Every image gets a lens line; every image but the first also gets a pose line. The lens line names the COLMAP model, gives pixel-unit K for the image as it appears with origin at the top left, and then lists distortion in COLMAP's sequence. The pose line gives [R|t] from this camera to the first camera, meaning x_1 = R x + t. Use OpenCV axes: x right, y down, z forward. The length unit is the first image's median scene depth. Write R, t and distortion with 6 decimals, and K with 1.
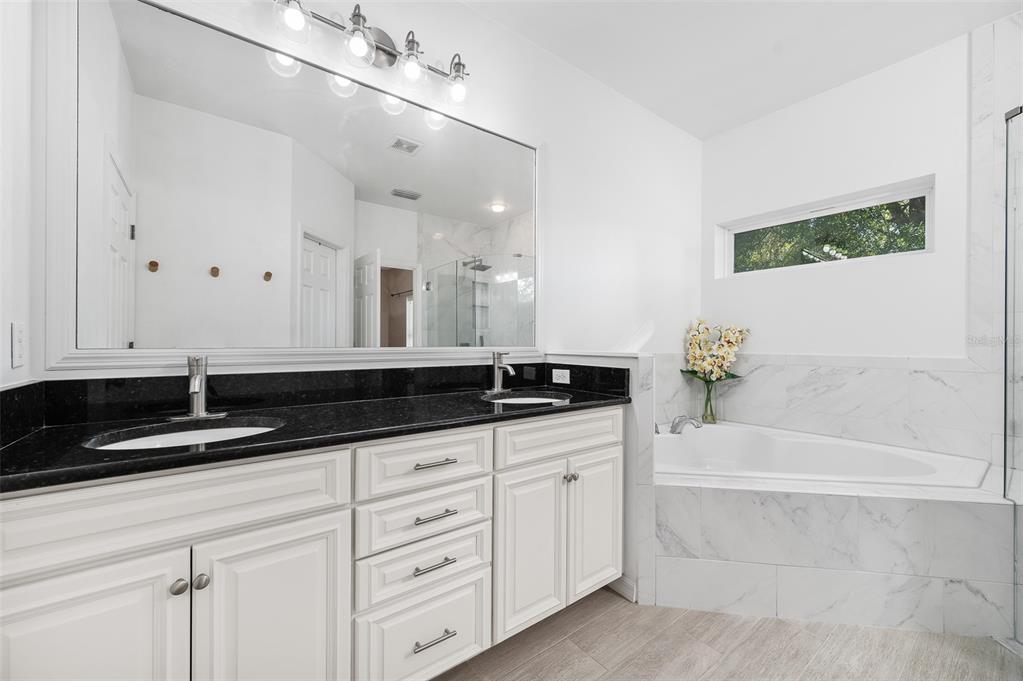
lens RADIAL K [[411.8, 0, 515.9], [0, 411.8, 343.7], [0, 0, 1]] dist [0.000276, 0.000358]
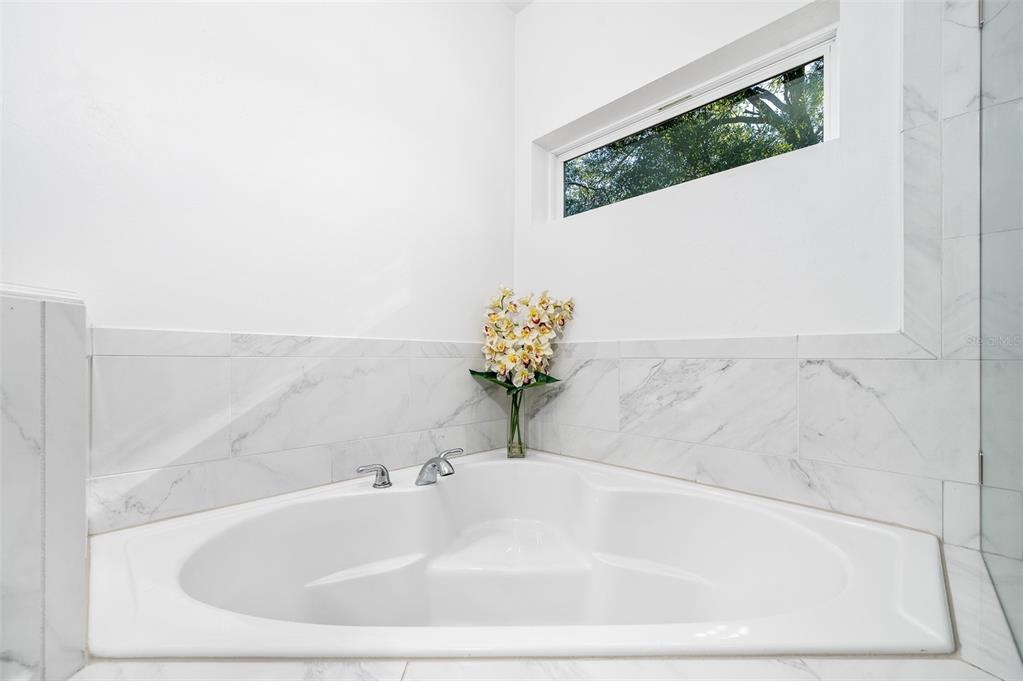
lens RADIAL K [[411.8, 0, 519.7], [0, 411.8, 356.5], [0, 0, 1]] dist [0.000276, 0.000358]
pose [[0.988515, -0.000530, 0.151120, 0.395200], [0.001582, 0.999975, -0.006841, 0.048932], [-0.151113, 0.007002, 0.988492, 0.403302]]
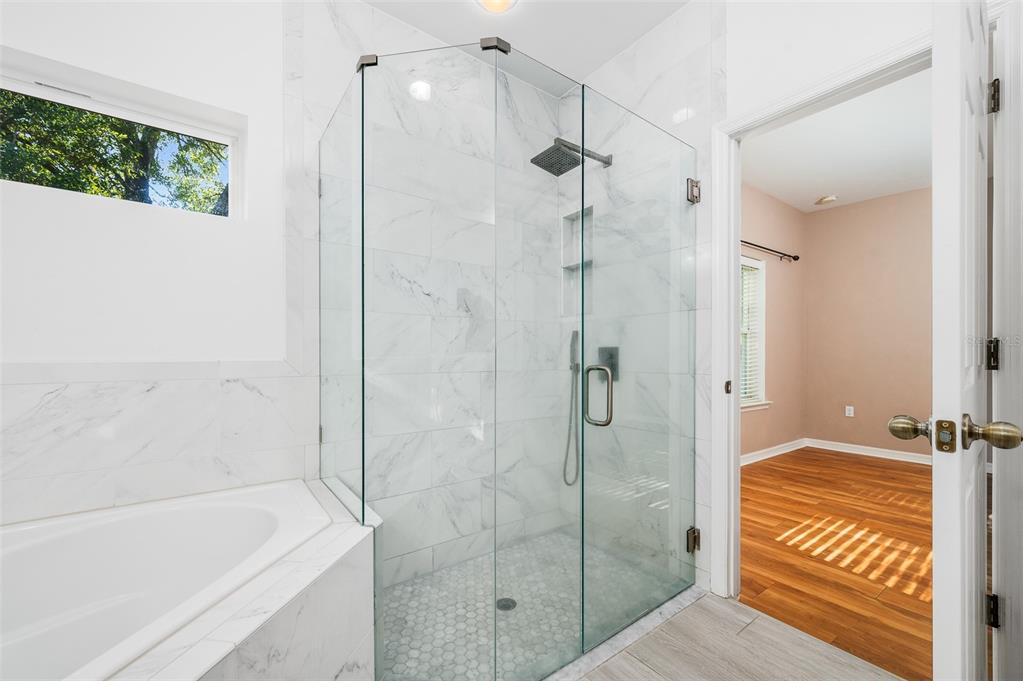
lens RADIAL K [[411.8, 0, 505.1], [0, 411.8, 354.8], [0, 0, 1]] dist [0.000276, 0.000358]
pose [[0.038555, -0.002377, 0.999254, 0.209323], [0.009095, 0.999957, 0.002028, 0.019584], [-0.999215, 0.009010, 0.038575, 0.375635]]
